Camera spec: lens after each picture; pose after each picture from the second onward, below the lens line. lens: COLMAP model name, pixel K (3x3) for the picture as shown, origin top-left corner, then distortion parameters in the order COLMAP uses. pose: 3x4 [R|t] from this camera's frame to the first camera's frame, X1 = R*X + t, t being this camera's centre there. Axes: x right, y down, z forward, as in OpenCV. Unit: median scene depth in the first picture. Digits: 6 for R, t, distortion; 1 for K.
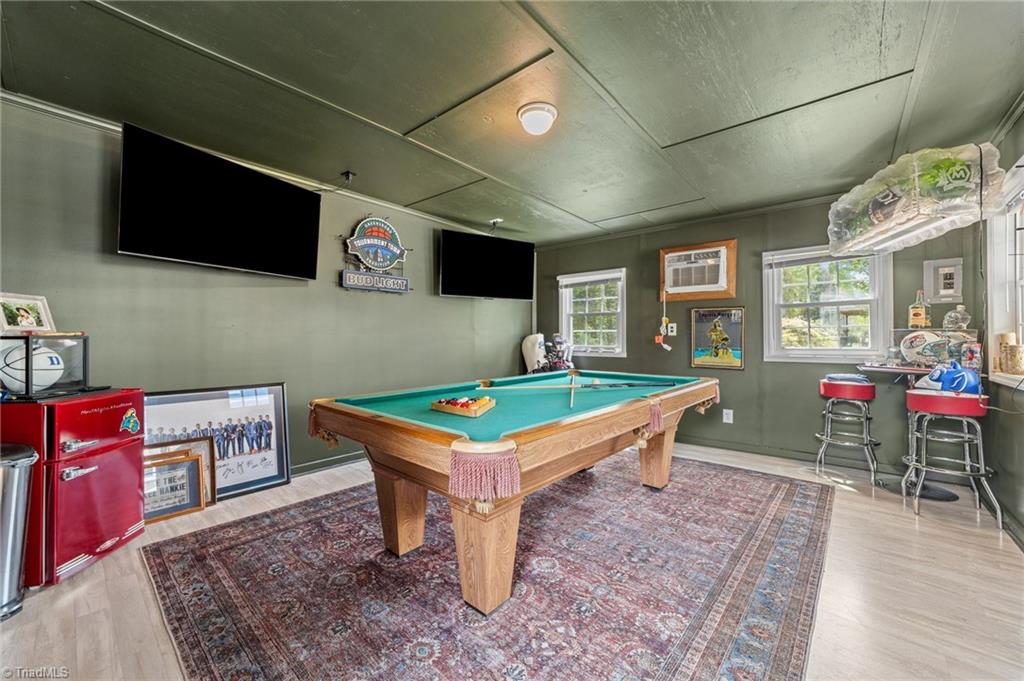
lens RADIAL K [[391.8, 0, 509.0], [0, 391.8, 340.6], [0, 0, 1]] dist [-0.018171, 0.011233]
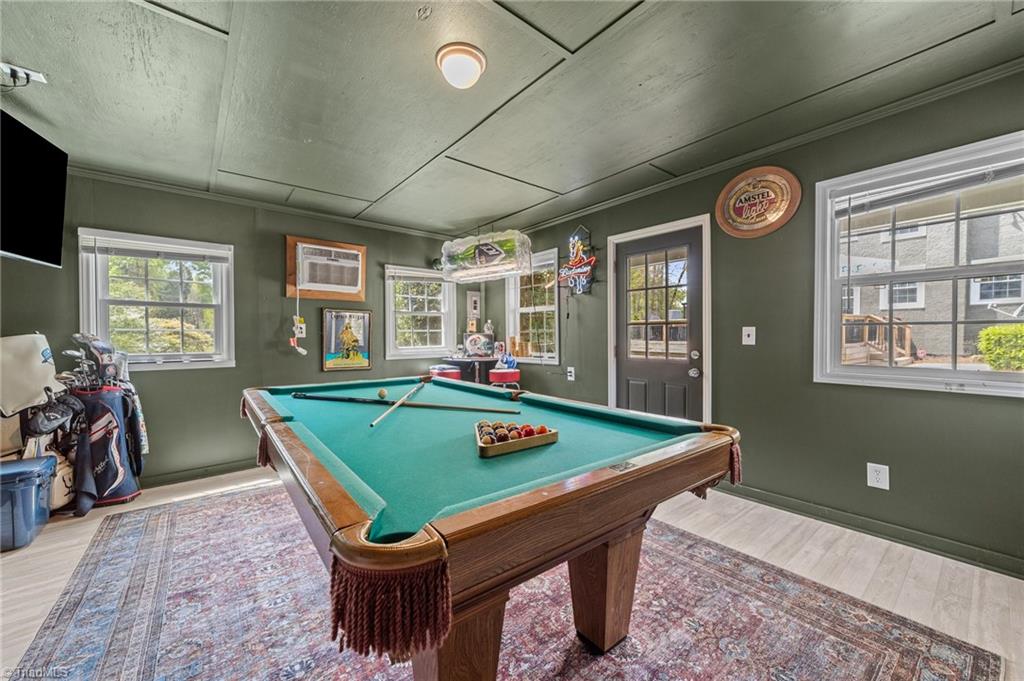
lens RADIAL K [[391.8, 0, 509.0], [0, 391.8, 340.6], [0, 0, 1]] dist [-0.018171, 0.011233]
pose [[0.187938, -0.007625, 0.982151, -0.380217], [0.012684, 0.999905, 0.005335, -0.004760], [-0.982099, 0.011455, 0.188017, 0.405357]]
